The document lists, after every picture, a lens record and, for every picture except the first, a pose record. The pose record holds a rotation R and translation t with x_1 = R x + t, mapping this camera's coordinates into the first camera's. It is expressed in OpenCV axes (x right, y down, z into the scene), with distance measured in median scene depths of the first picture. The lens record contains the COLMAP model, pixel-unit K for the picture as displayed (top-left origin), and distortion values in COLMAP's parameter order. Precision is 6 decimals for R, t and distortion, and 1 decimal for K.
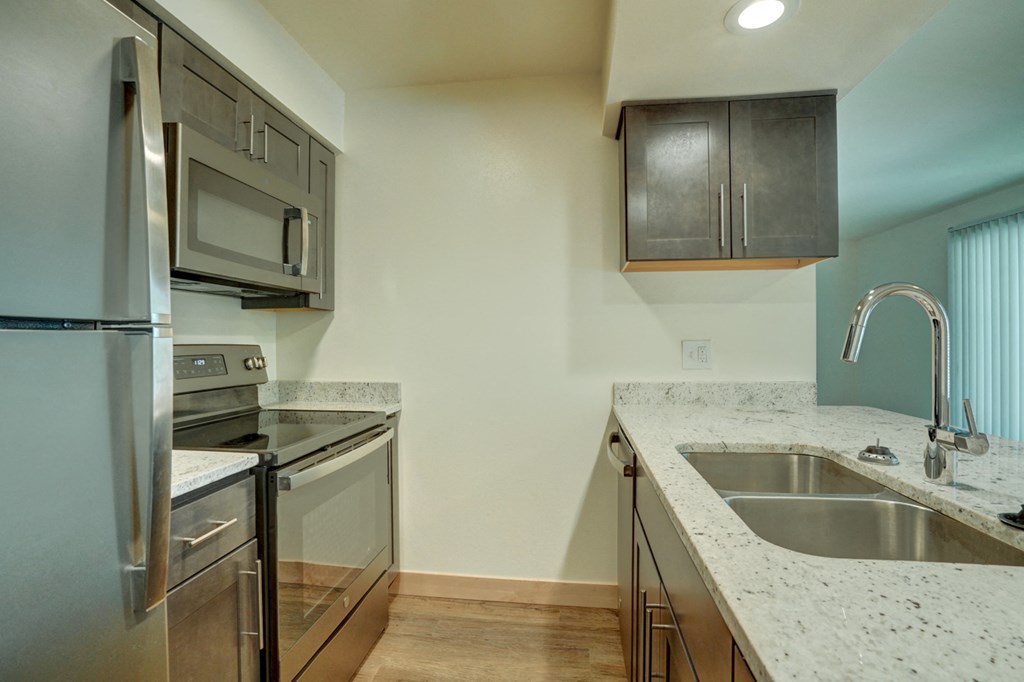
lens RADIAL K [[476.8, 0, 512.0], [0, 476.8, 341.0], [0, 0, 1]] dist [-0.048964, 0.025883]
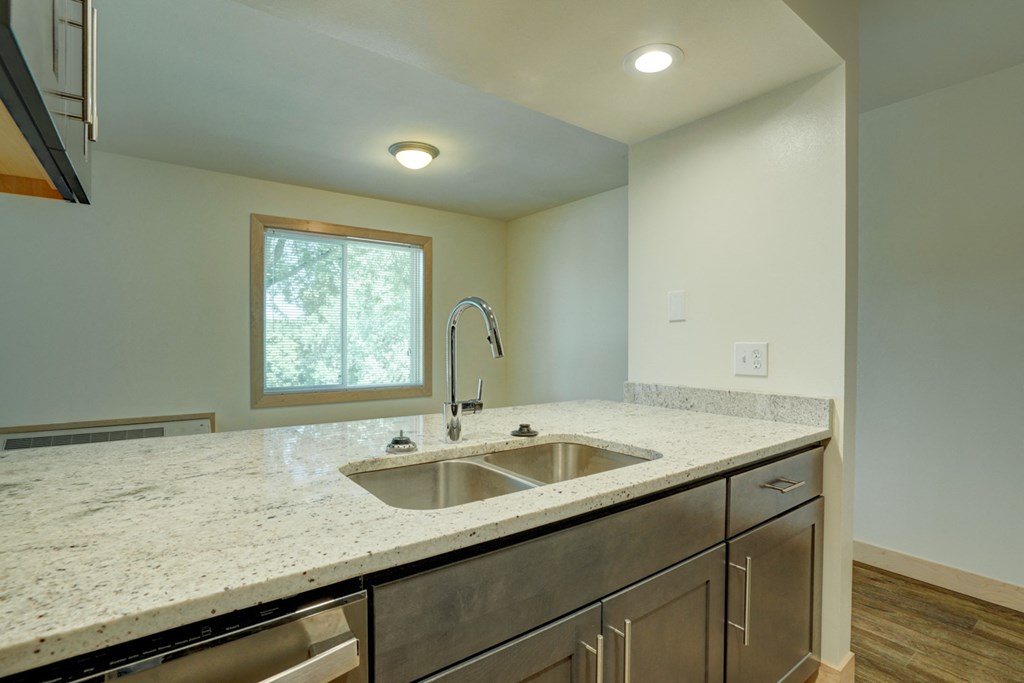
lens RADIAL K [[476.8, 0, 512.0], [0, 476.8, 341.5], [0, 0, 1]] dist [-0.048964, 0.025883]
pose [[-0.688009, 0.001205, 0.725701, -0.130506], [-0.001766, 0.999993, -0.003335, 0.001266], [-0.725700, -0.003576, -0.688002, 0.972815]]
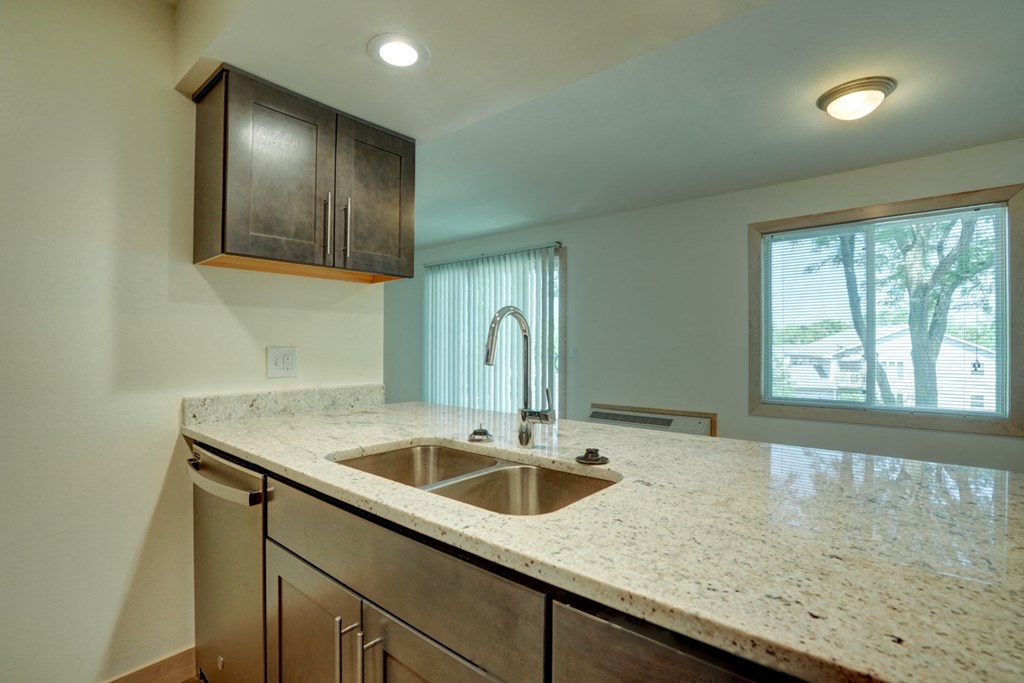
lens RADIAL K [[476.8, 0, 512.0], [0, 476.8, 341.5], [0, 0, 1]] dist [-0.048964, 0.025883]
pose [[0.550282, 0.014827, 0.834847, -0.178201], [-0.005003, 0.999883, -0.014460, -0.001383], [-0.834964, 0.003780, 0.550292, 0.118319]]
